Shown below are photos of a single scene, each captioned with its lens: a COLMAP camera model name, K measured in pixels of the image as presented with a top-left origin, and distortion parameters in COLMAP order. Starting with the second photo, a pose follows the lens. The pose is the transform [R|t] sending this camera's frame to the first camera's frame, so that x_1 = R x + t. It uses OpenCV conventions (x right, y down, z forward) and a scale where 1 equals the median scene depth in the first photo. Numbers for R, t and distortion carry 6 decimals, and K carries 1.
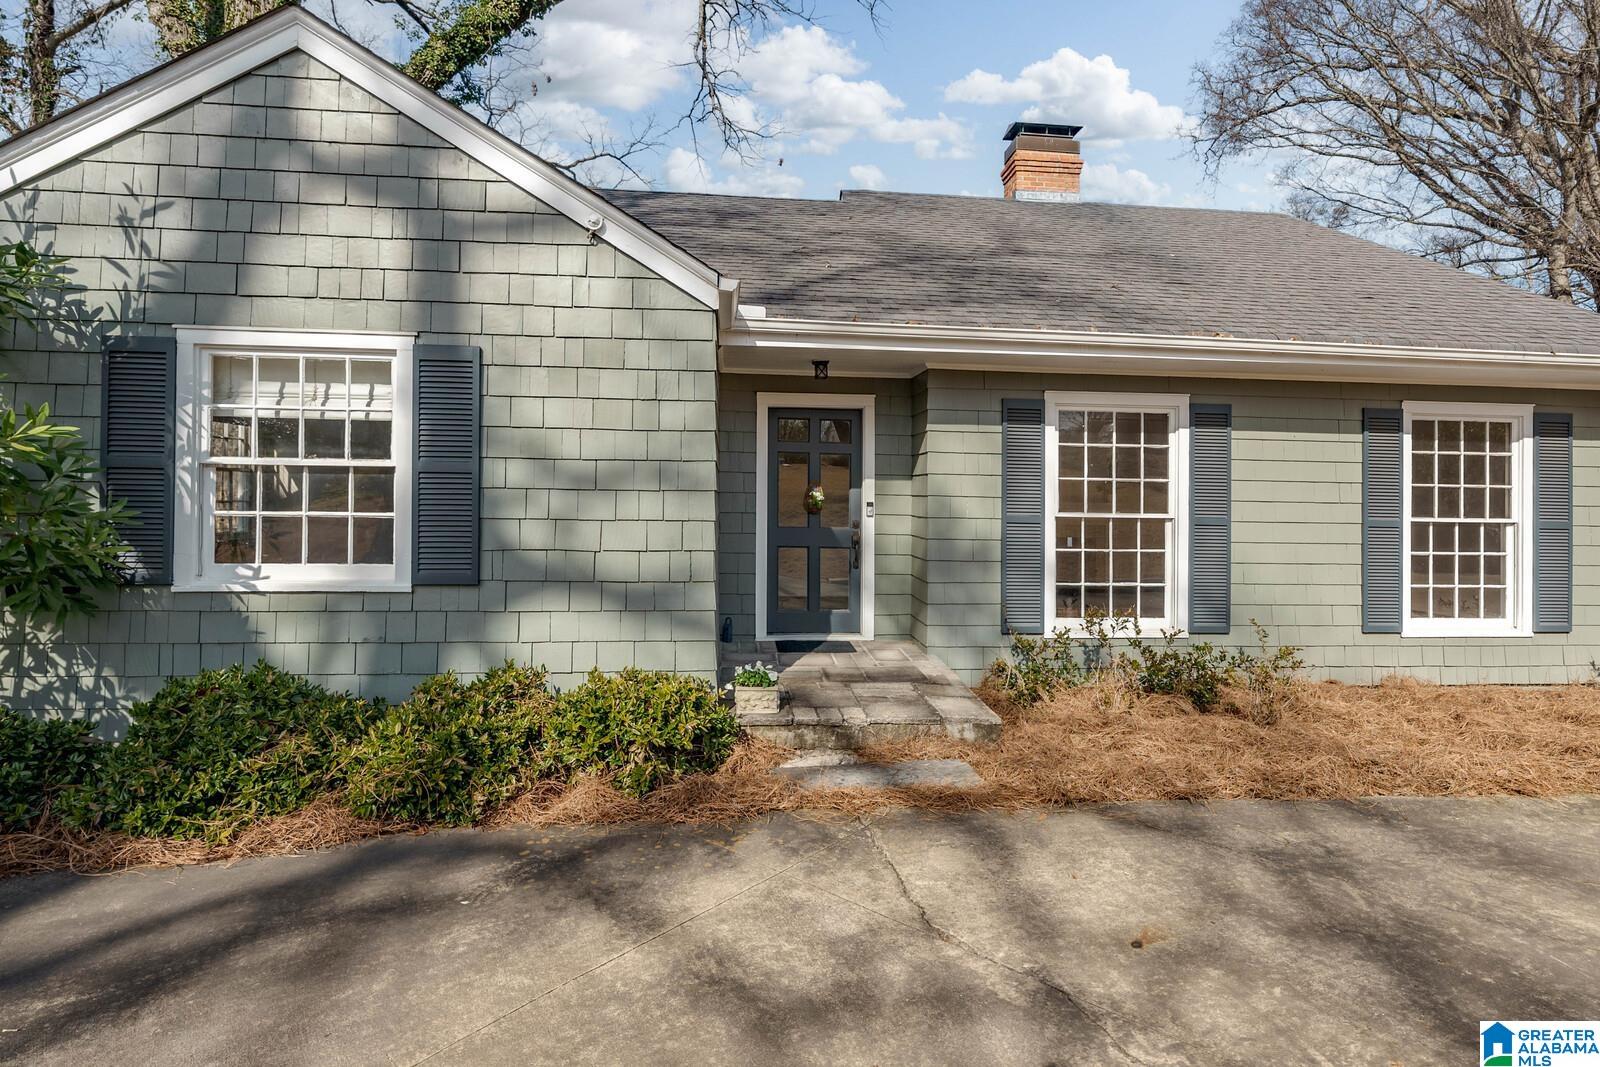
lens RADIAL K [[787.0, 0, 800.3], [0, 787.0, 465.4], [0, 0, 1]] dist [0.001103, -0.000613]
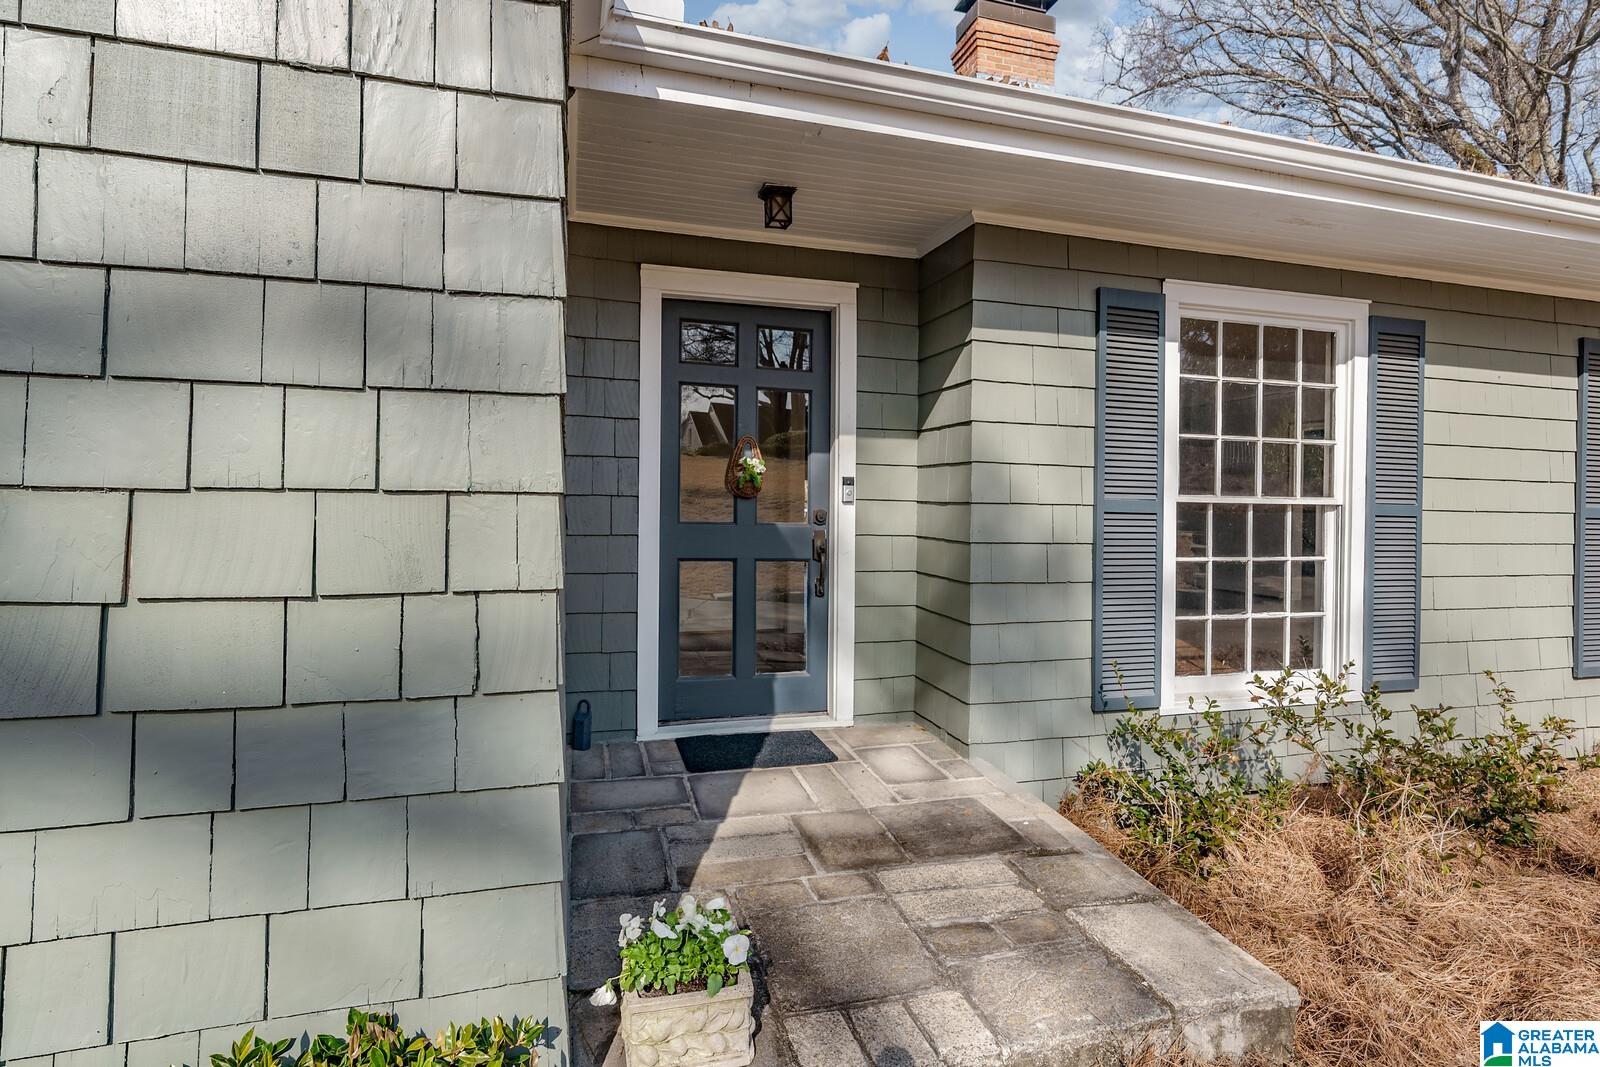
lens RADIAL K [[799.7, 0, 793.3], [0, 799.7, 484.8], [0, 0, 1]] dist [-0.001372, -0.000958]
pose [[0.983560, 0.004317, 0.180530, -0.052870], [-0.008461, 0.999718, 0.022190, 0.041617], [-0.180383, -0.023352, 0.983319, 0.473221]]
